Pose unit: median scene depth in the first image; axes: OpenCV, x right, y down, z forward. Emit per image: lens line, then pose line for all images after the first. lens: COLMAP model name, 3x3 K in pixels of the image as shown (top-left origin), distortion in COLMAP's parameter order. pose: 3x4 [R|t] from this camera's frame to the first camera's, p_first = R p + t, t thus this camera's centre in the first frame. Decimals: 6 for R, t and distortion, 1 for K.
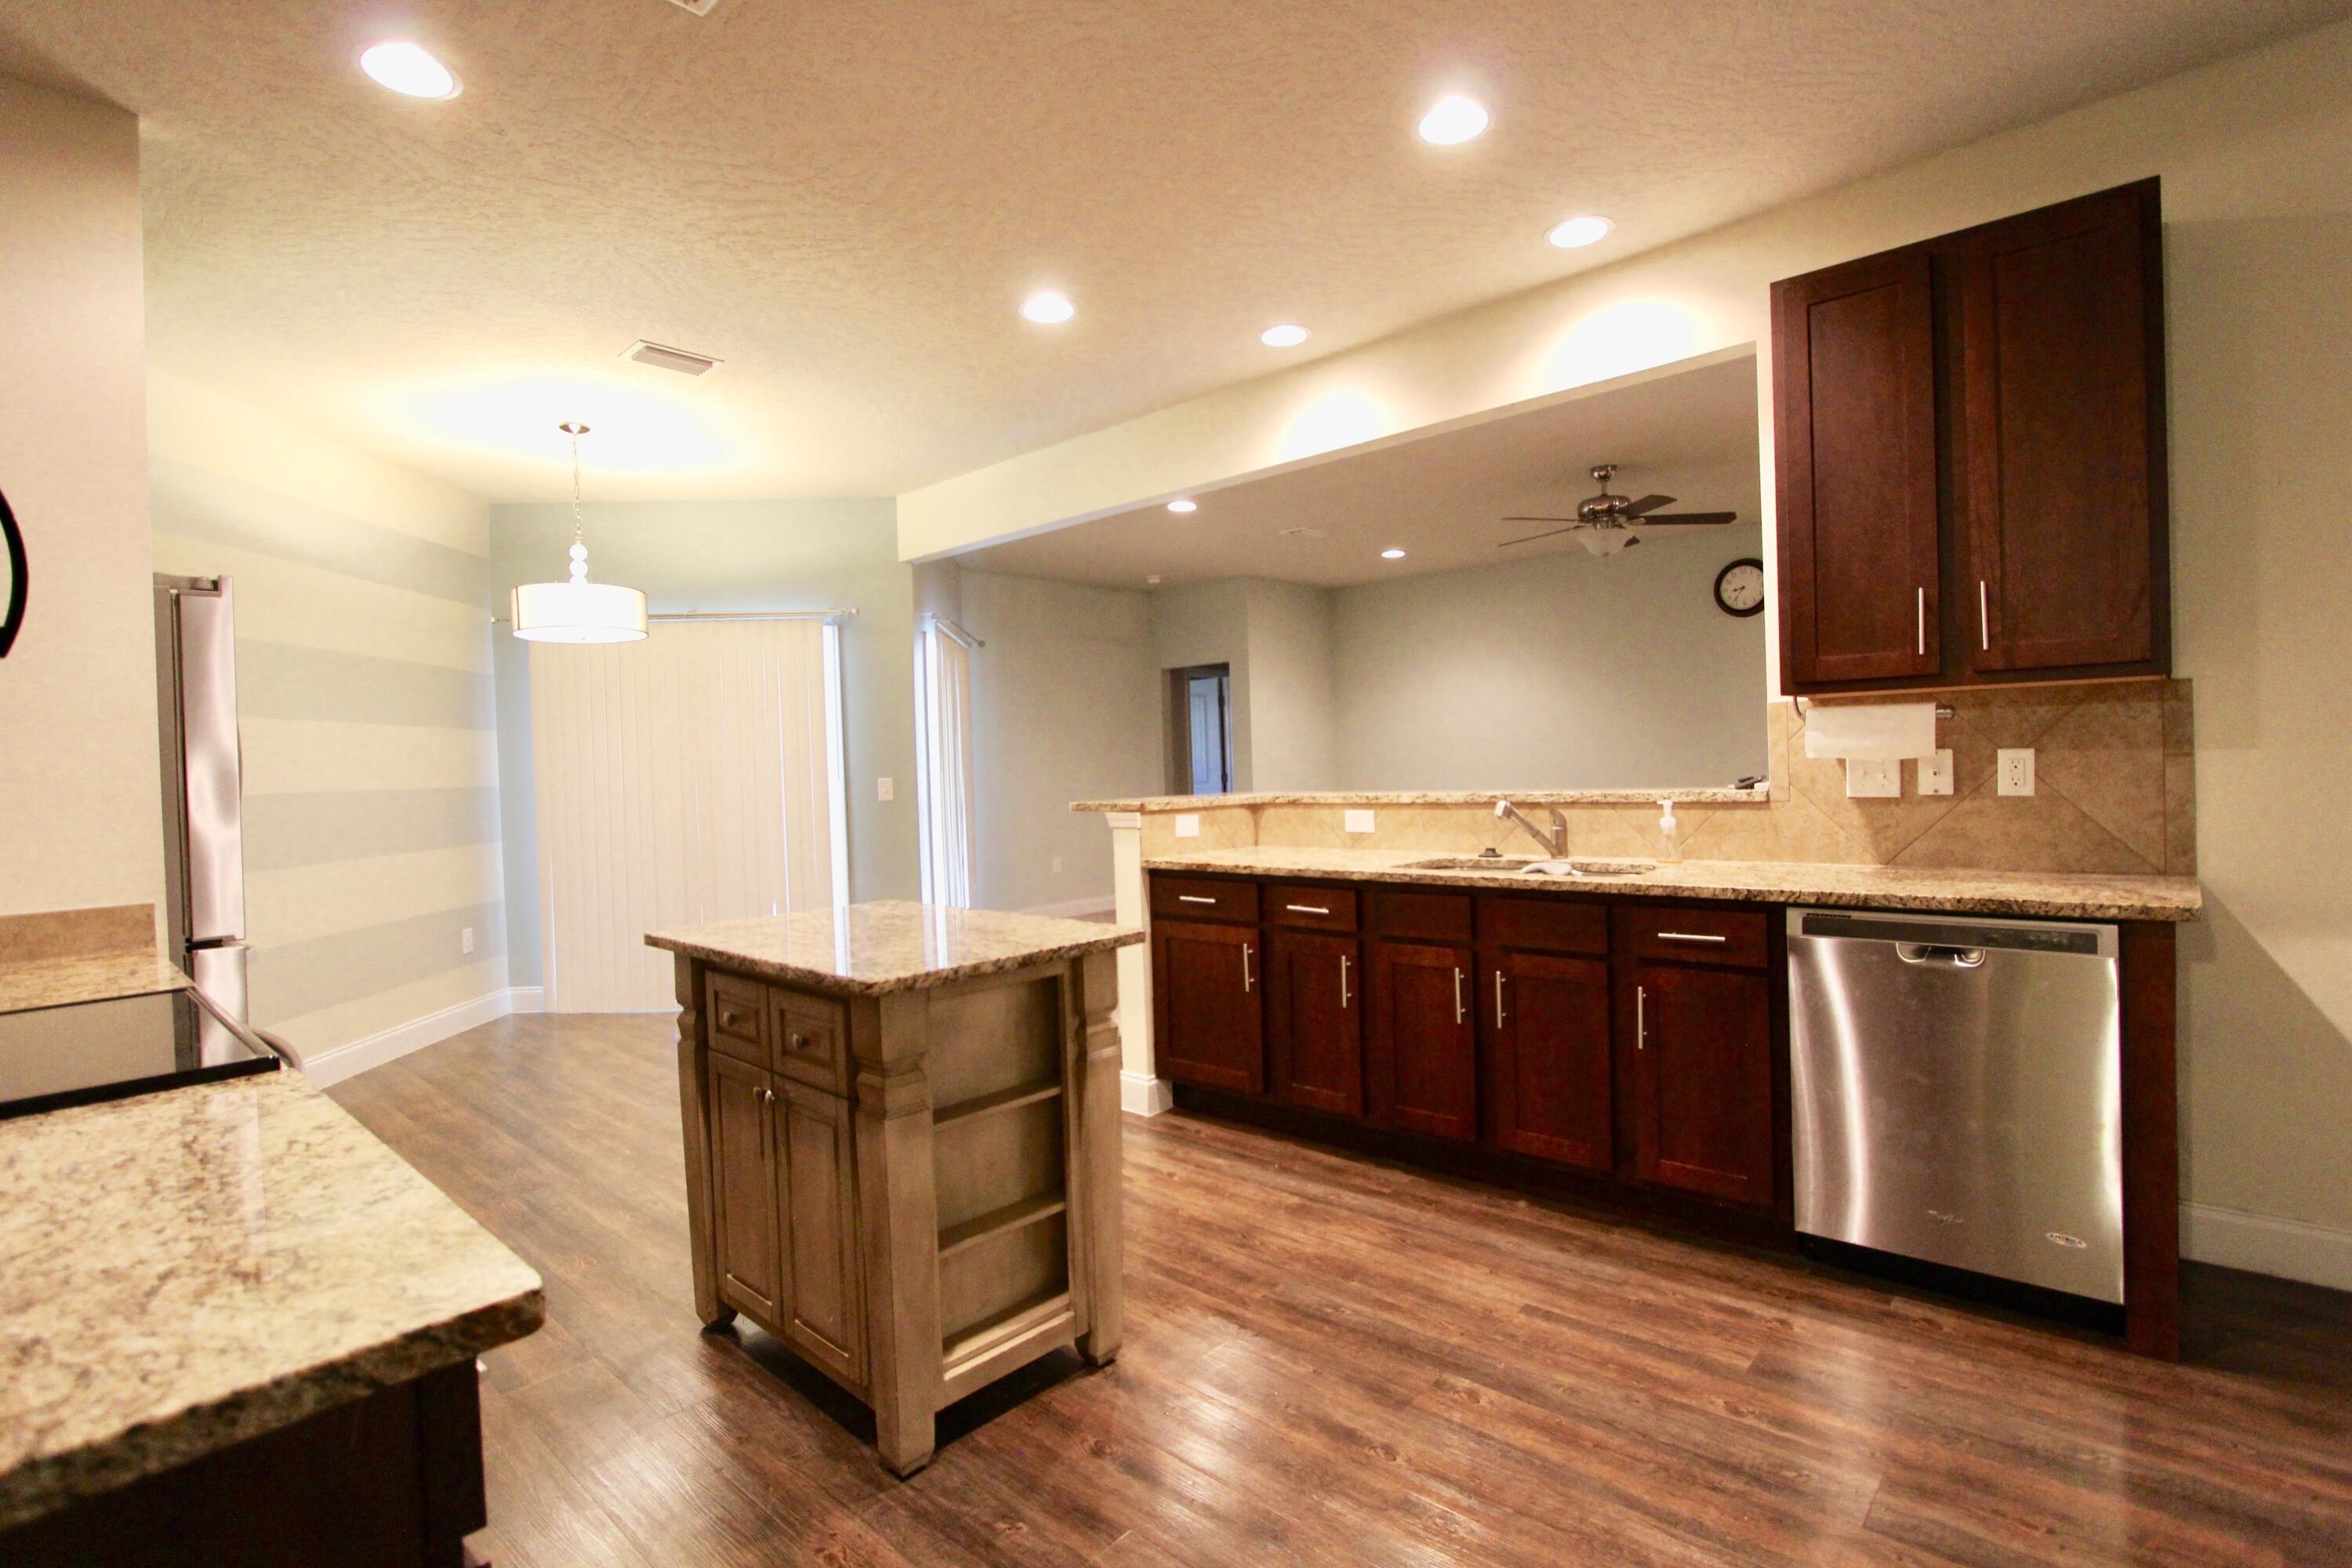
lens RADIAL K [[1106.6, 0, 1176.0], [0, 1106.6, 784.0], [0, 0, 1]] dist [-0.001887, -0.000132]
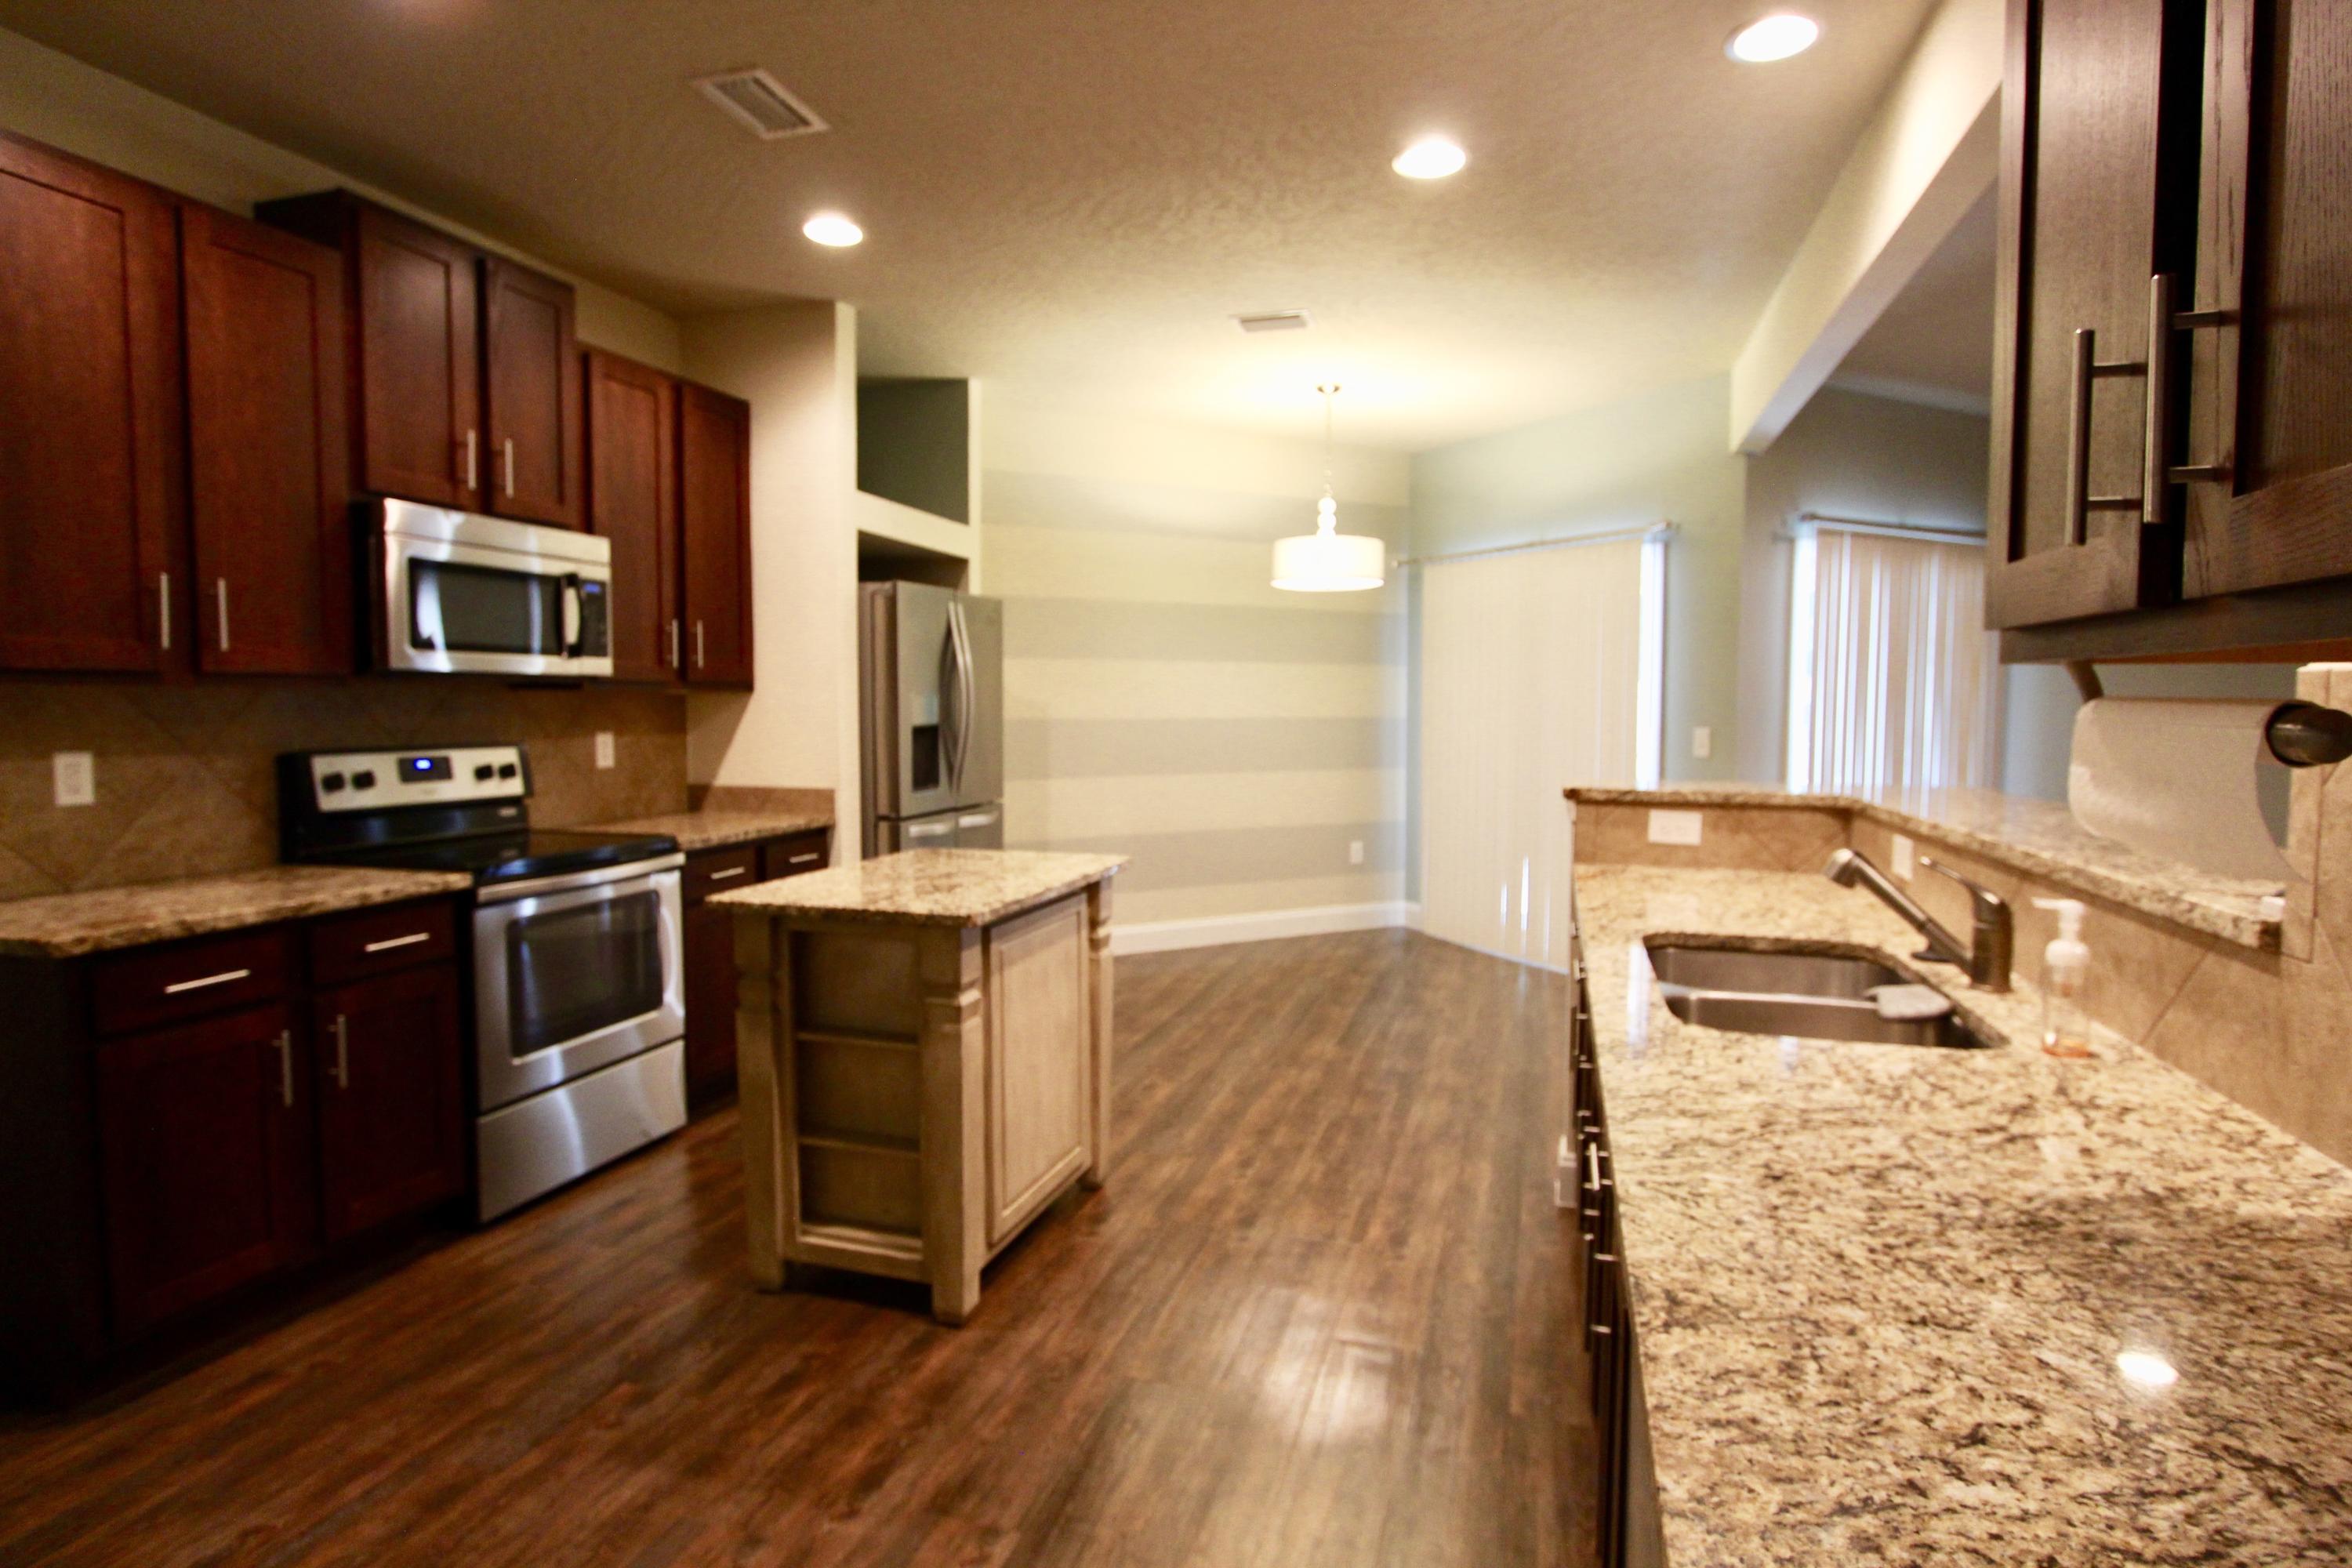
lens RADIAL K [[1237.6, 0, 1186.1], [0, 1237.6, 776.3], [0, 0, 1]] dist [-0.010643, 0.000041]
pose [[0.431409, 0.088566, -0.897799, 0.417577], [-0.035660, 0.996066, 0.081125, -0.033391], [0.901452, -0.002983, 0.432870, 0.292570]]
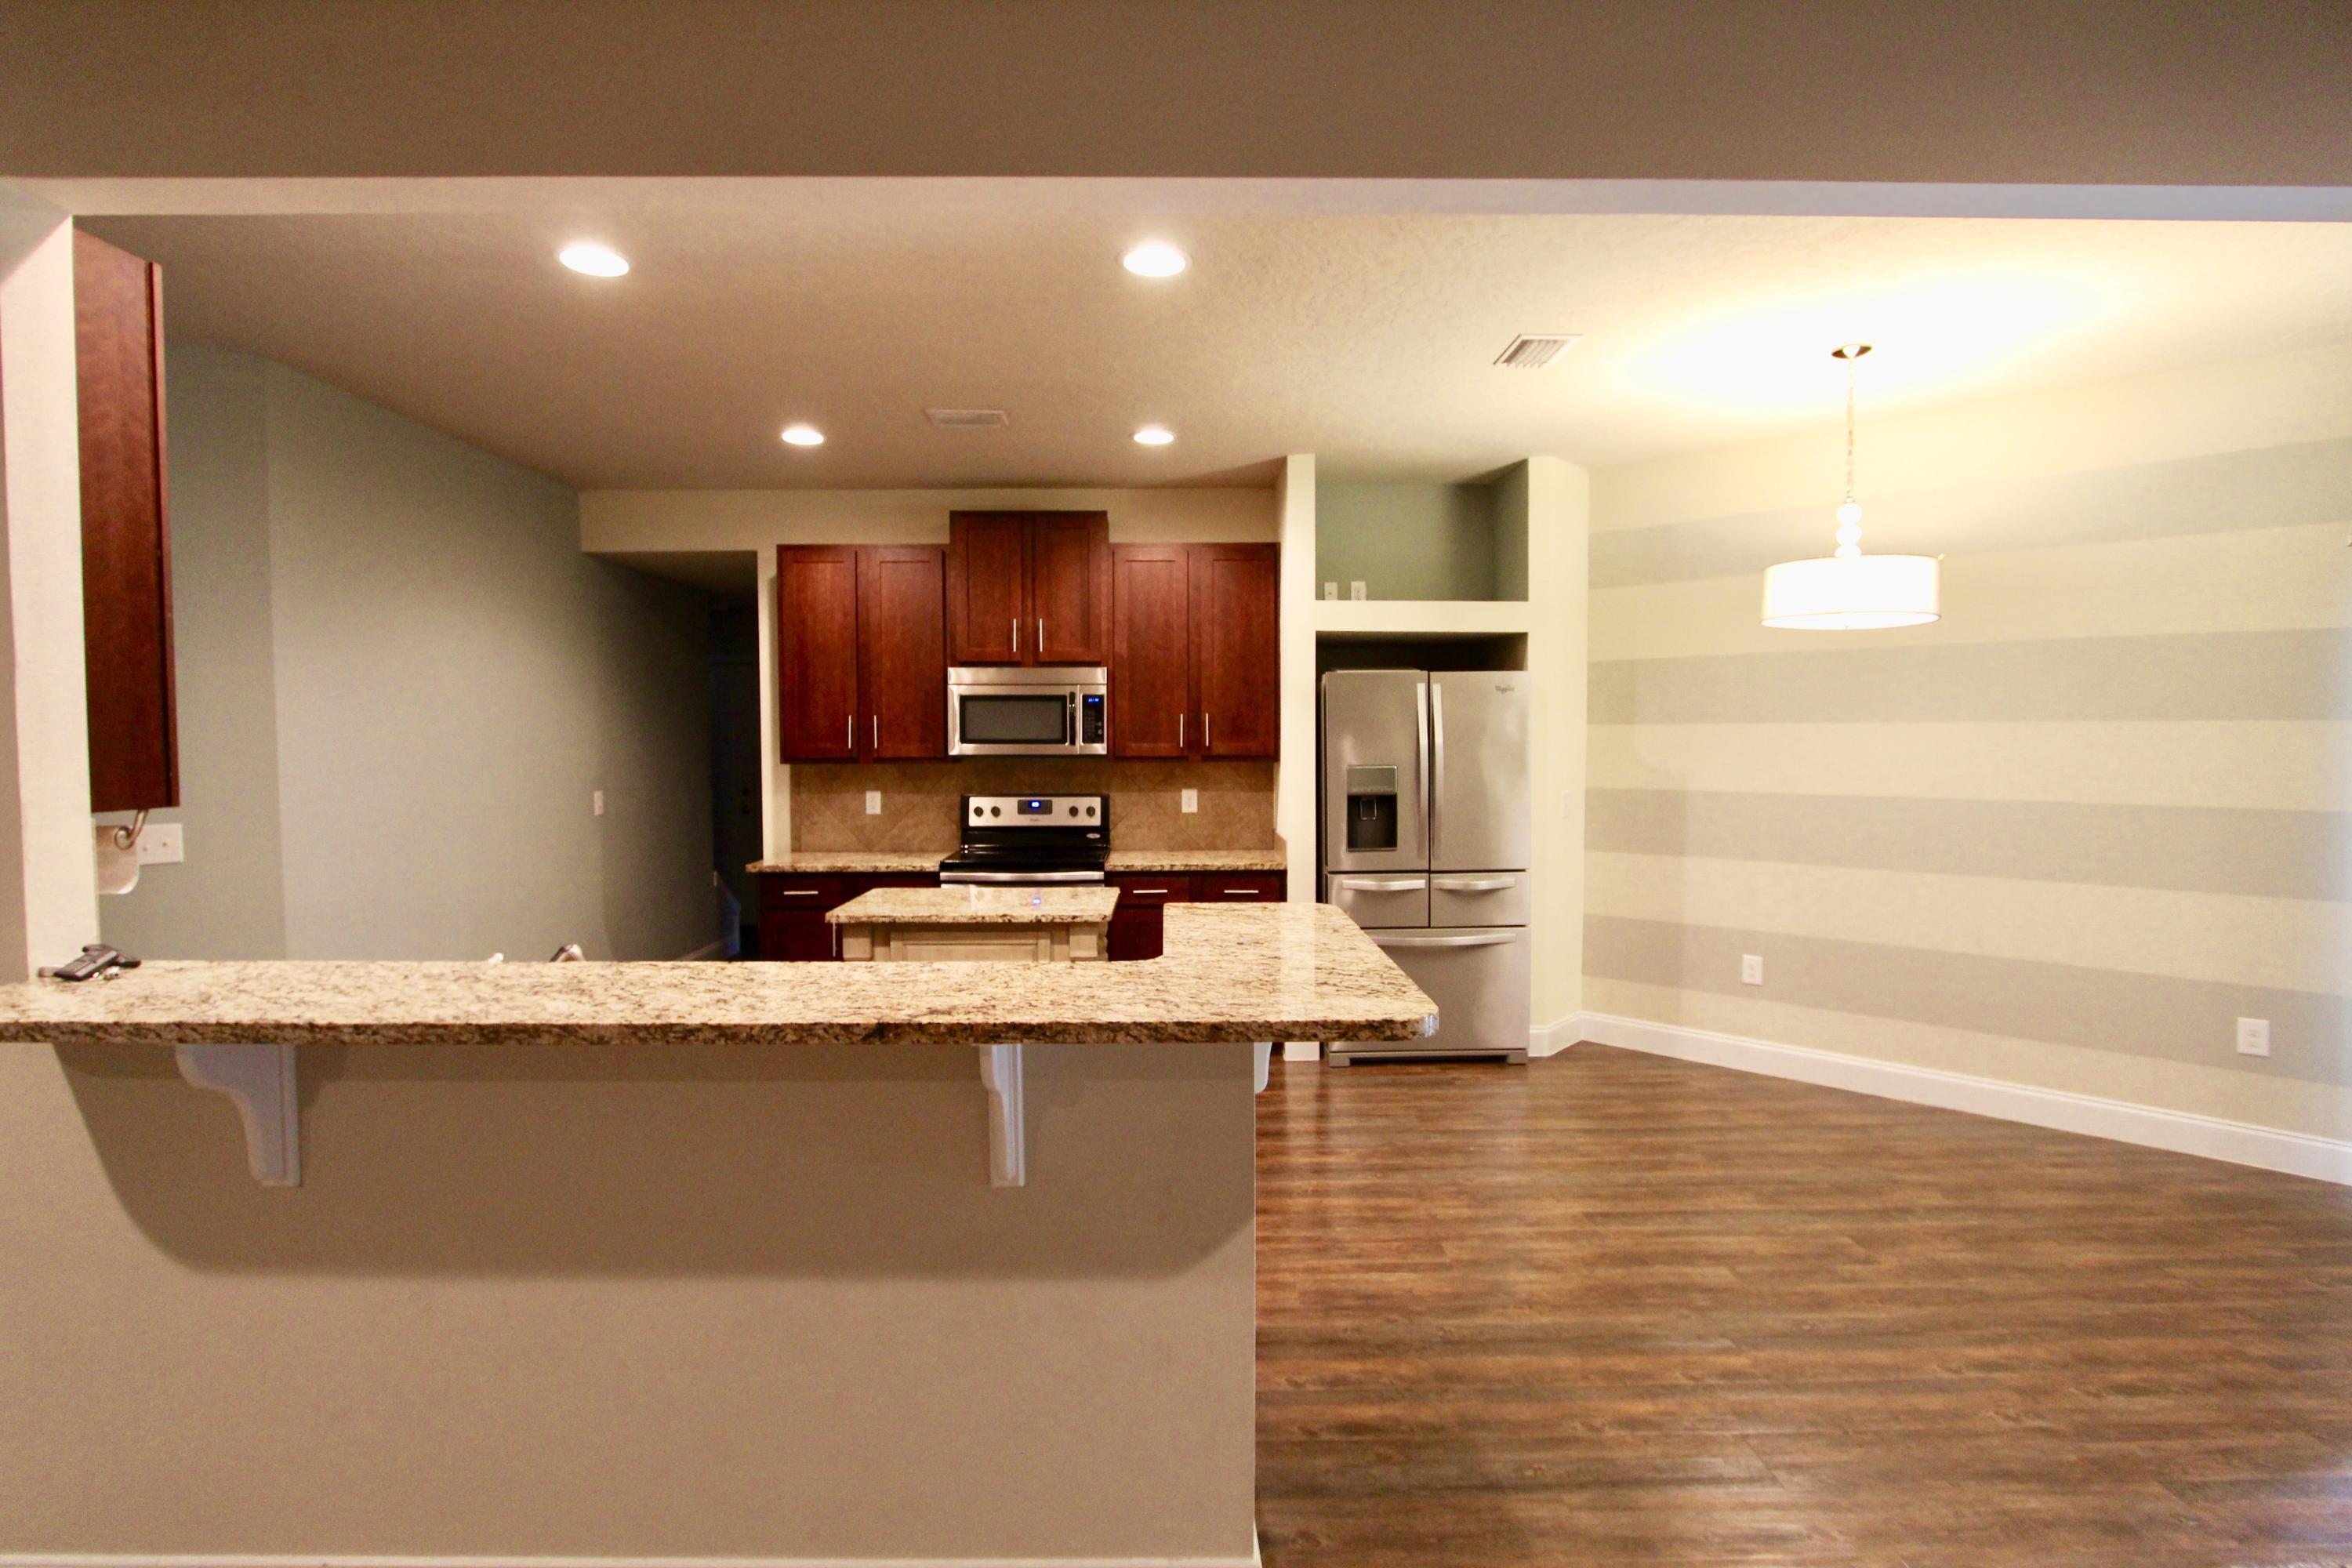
lens RADIAL K [[1135.0, 0, 1176.0], [0, 1135.0, 784.0], [0, 0, 1]] dist [-0.014244, 0.000273]
pose [[-0.734616, 0.065659, -0.675299, 0.288453], [0.013422, 0.996518, 0.082290, -0.075862], [0.678350, 0.051388, -0.732939, 1.047272]]
